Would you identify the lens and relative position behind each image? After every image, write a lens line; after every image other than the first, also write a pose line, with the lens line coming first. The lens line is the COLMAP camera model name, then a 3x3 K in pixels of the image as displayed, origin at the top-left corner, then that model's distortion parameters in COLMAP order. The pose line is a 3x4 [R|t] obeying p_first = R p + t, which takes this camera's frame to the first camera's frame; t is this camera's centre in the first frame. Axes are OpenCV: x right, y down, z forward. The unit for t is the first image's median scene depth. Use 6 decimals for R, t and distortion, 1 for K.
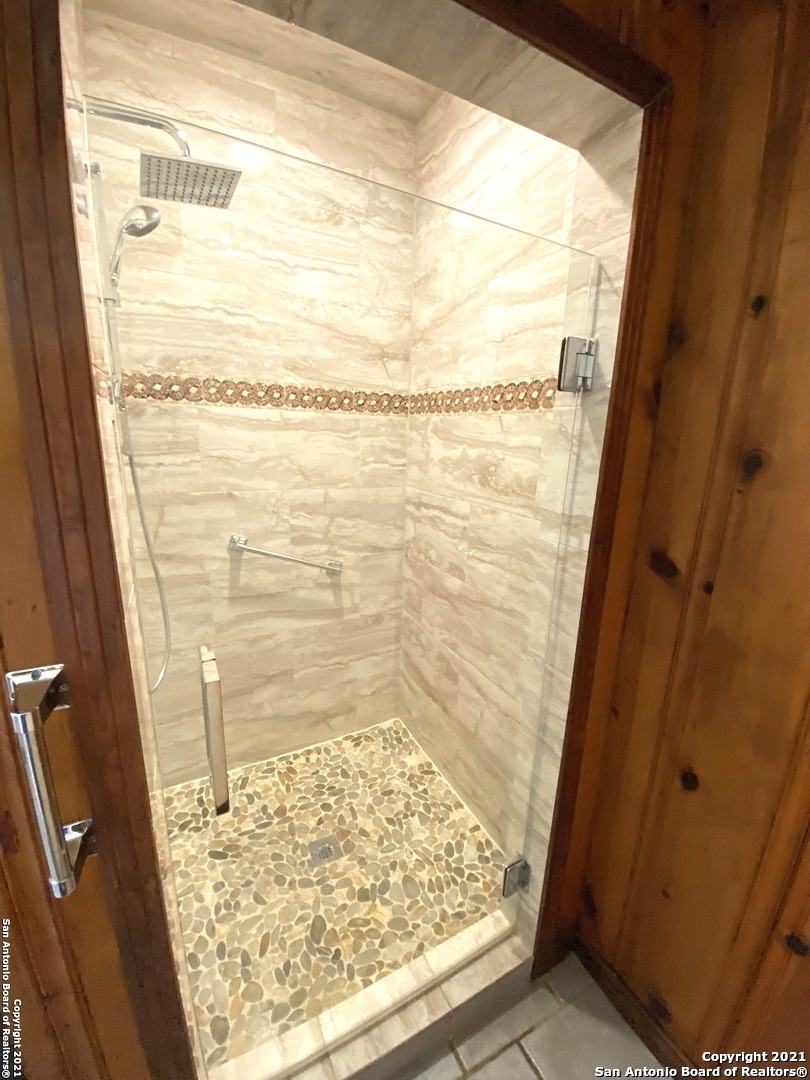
lens RADIAL K [[437.4, 0, 404.4], [0, 437.4, 537.6], [0, 0, 1]] dist [0.008820, -0.013059]
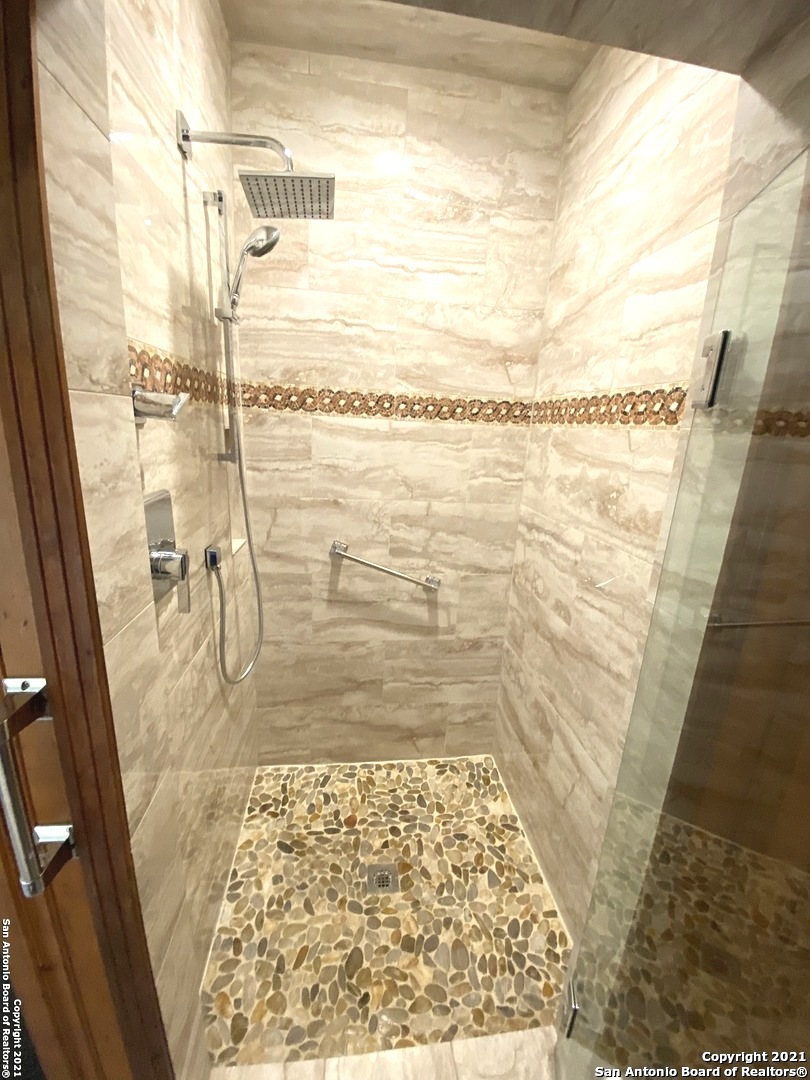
lens RADIAL K [[437.4, 0, 406.8], [0, 437.4, 537.9], [0, 0, 1]] dist [0.008820, -0.013059]
pose [[0.937218, 0.101393, -0.333678, 0.119044], [-0.101518, 0.994687, 0.017111, -0.053095], [0.333640, 0.017838, 0.942532, 0.103520]]
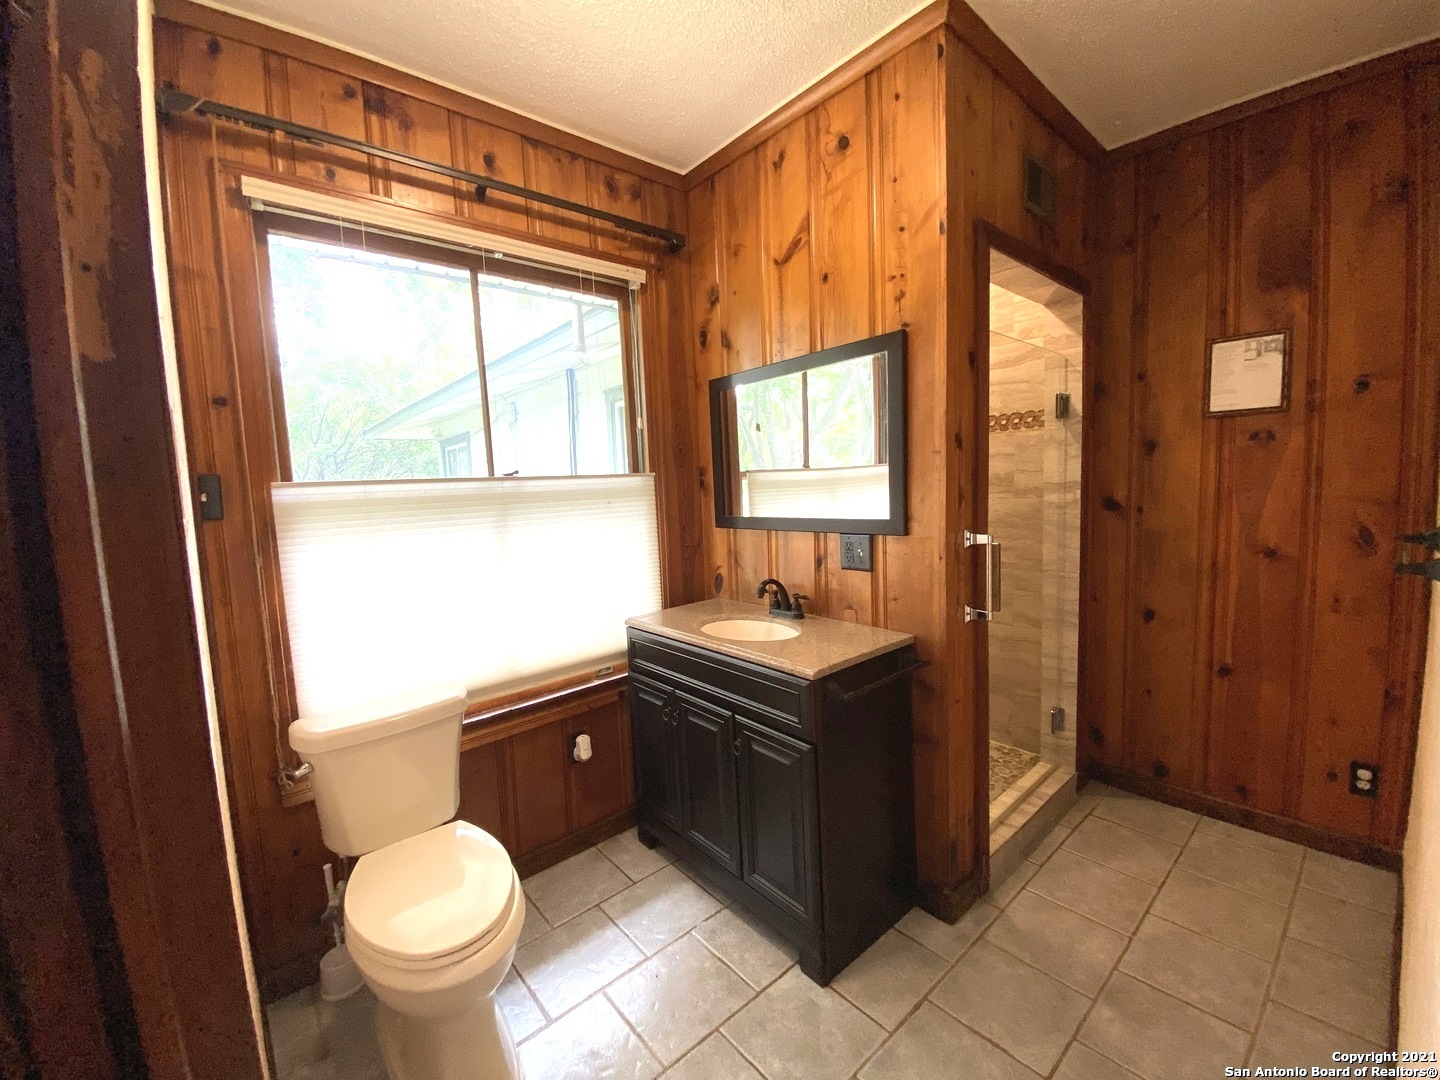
lens RADIAL K [[583.2, 0, 719.6], [0, 583.2, 538.8], [0, 0, 1]] dist [0.008820, -0.013059]
pose [[0.972308, -0.090269, 0.215564, -1.068326], [0.120054, 0.984308, -0.129323, 0.219122], [-0.200508, 0.151621, 0.967888, -0.712633]]
